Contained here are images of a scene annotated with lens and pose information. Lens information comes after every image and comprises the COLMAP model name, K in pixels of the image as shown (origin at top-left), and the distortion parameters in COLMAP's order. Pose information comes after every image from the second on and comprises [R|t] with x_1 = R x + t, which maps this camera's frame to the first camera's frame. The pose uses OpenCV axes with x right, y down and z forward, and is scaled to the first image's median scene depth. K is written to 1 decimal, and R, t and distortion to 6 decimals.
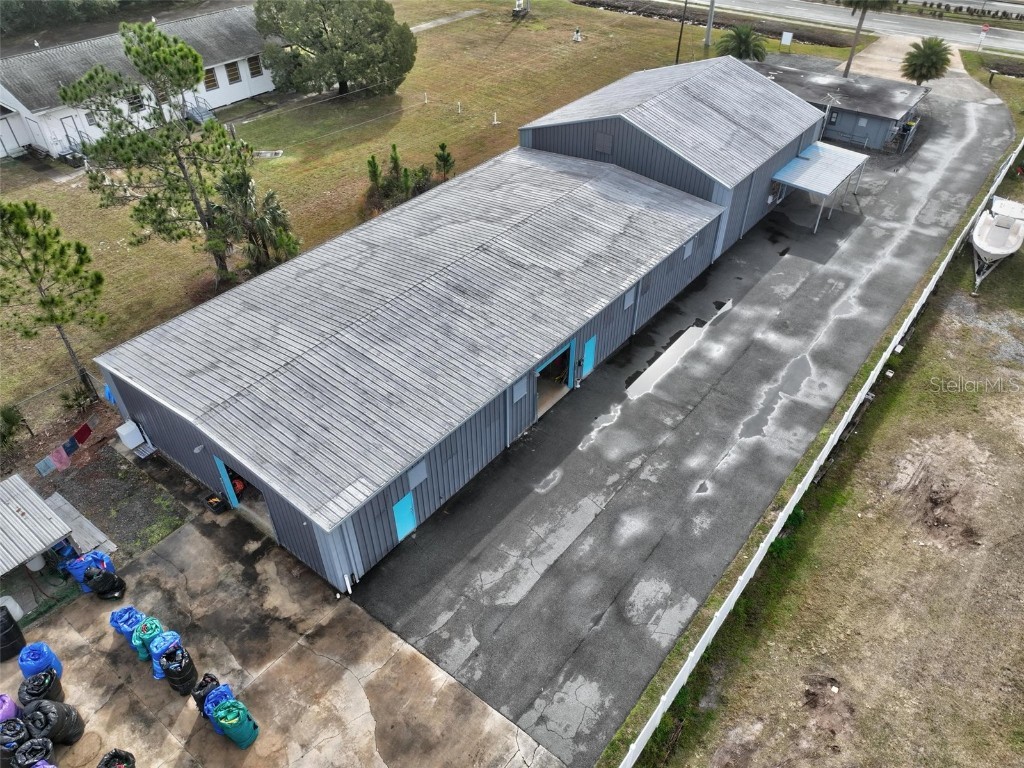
lens RADIAL K [[718.9, 0, 513.4], [0, 718.9, 383.0], [0, 0, 1]] dist [0.004361, 0.015824]
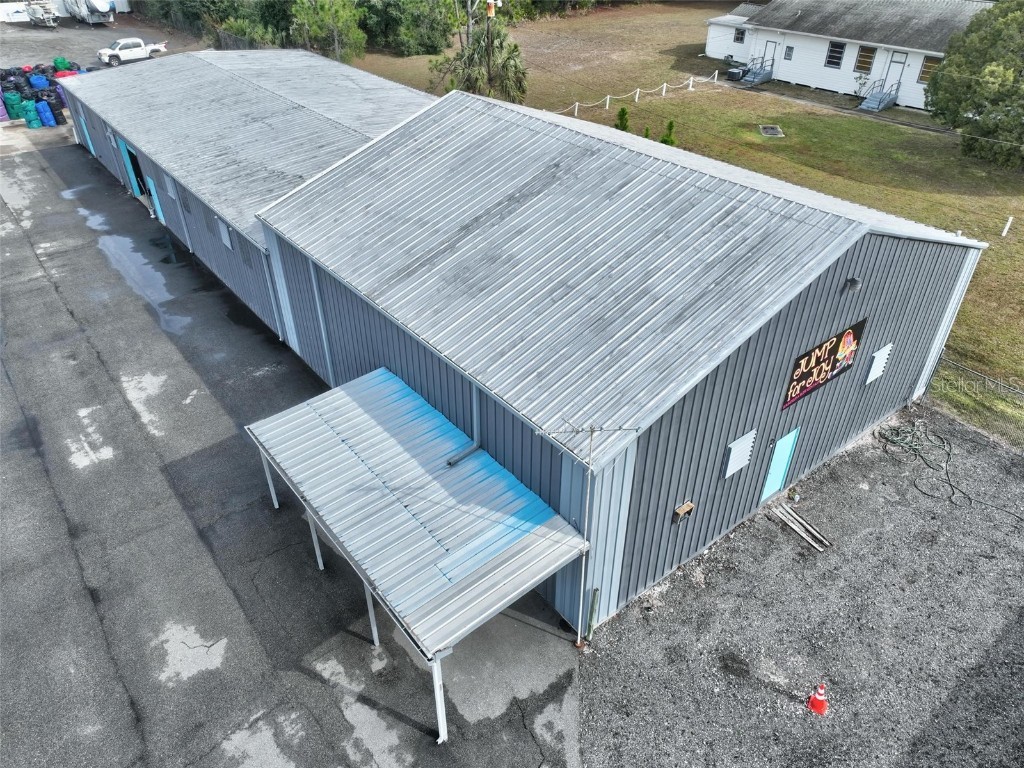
lens RADIAL K [[718.9, 0, 508.4], [0, 718.9, 387.7], [0, 0, 1]] dist [0.004361, 0.015824]
pose [[-0.228515, 0.567937, -0.790714, 0.755273], [-0.619879, 0.541401, 0.568010, -0.618440], [0.750687, 0.619945, 0.228334, 1.084191]]
